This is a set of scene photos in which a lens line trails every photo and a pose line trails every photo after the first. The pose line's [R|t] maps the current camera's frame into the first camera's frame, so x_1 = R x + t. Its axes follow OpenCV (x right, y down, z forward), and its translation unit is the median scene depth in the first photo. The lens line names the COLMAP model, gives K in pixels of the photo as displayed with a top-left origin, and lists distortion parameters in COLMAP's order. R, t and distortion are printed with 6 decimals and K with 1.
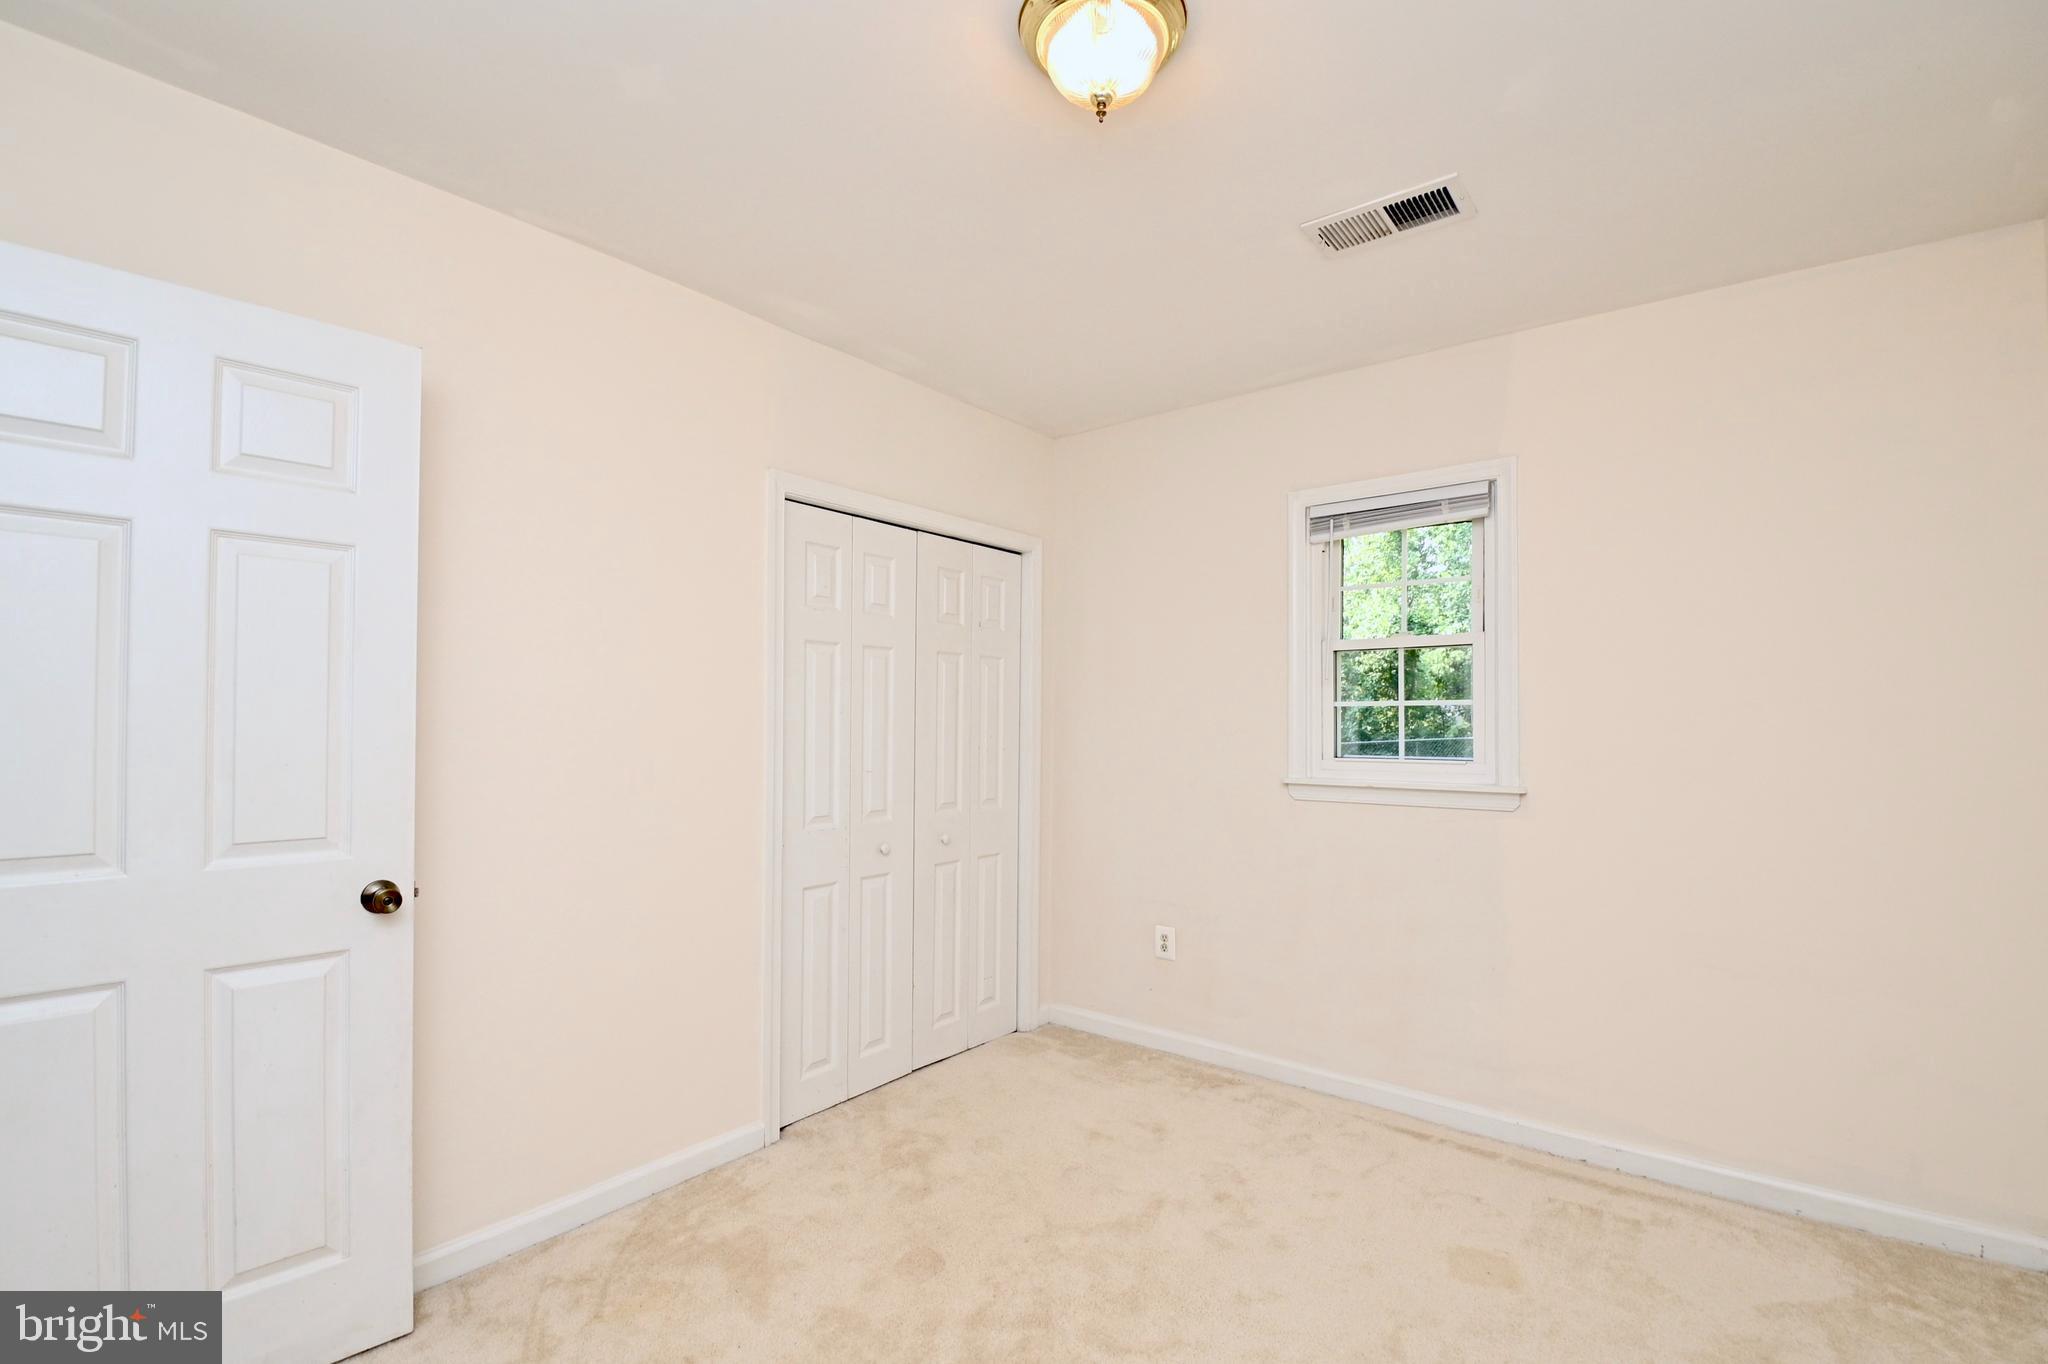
lens RADIAL K [[953.5, 0, 1040.0], [0, 953.5, 696.9], [0, 0, 1]] dist [0.002050, -0.013820]
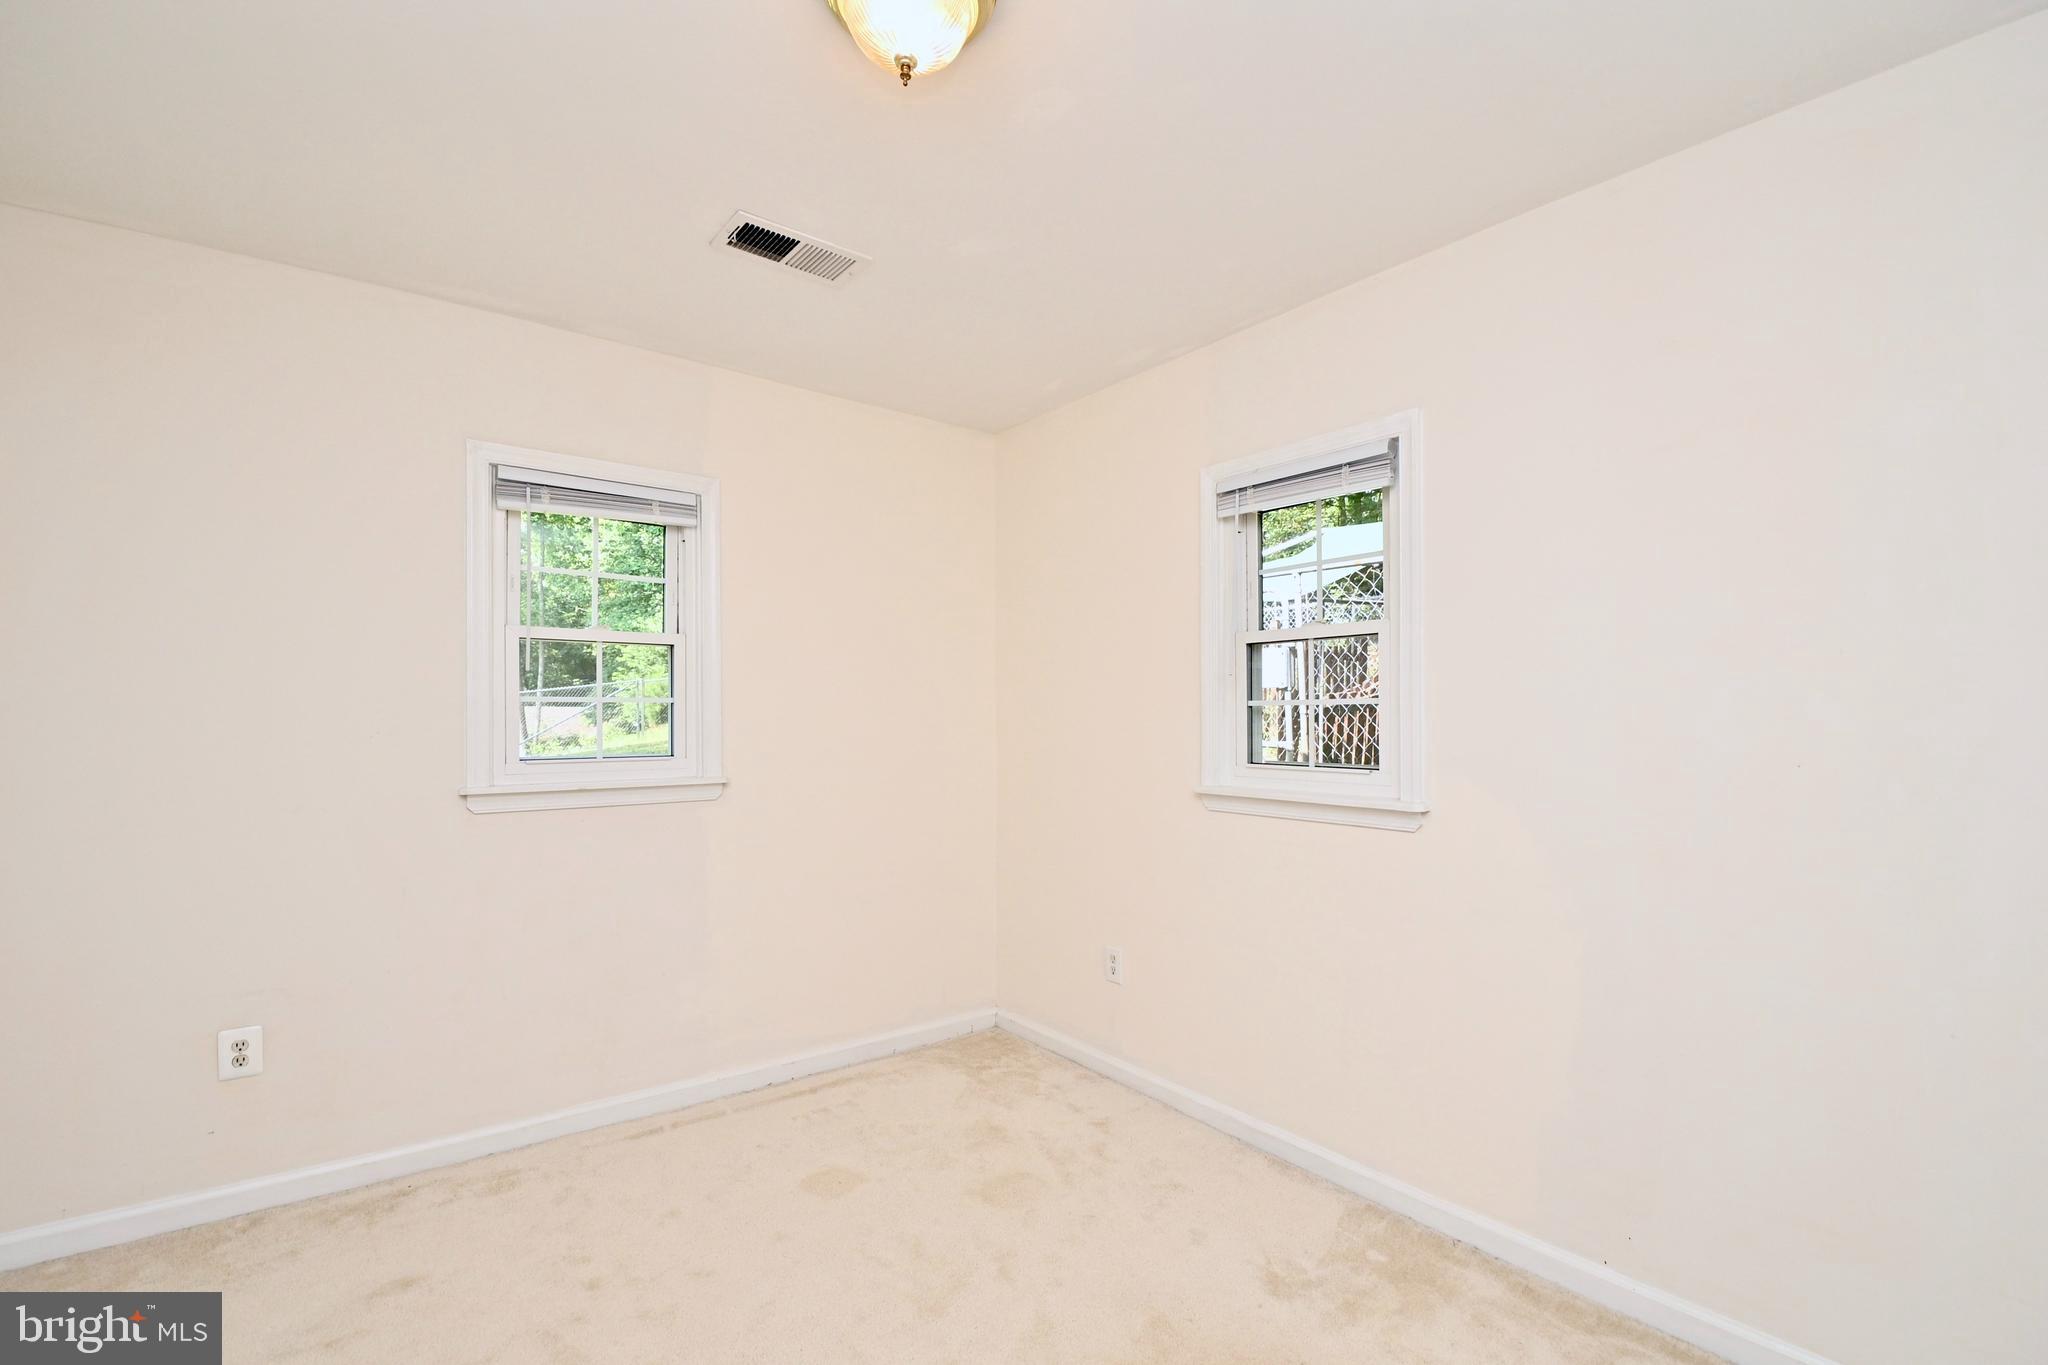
lens RADIAL K [[916.0, 0, 1038.0], [0, 916.0, 712.8], [0, 0, 1]] dist [0.022537, -0.025626]
pose [[0.212756, 0.006930, 0.977081, -0.469799], [-0.022947, 0.999734, -0.002094, 0.012498], [-0.976836, -0.021975, 0.212858, 0.410013]]
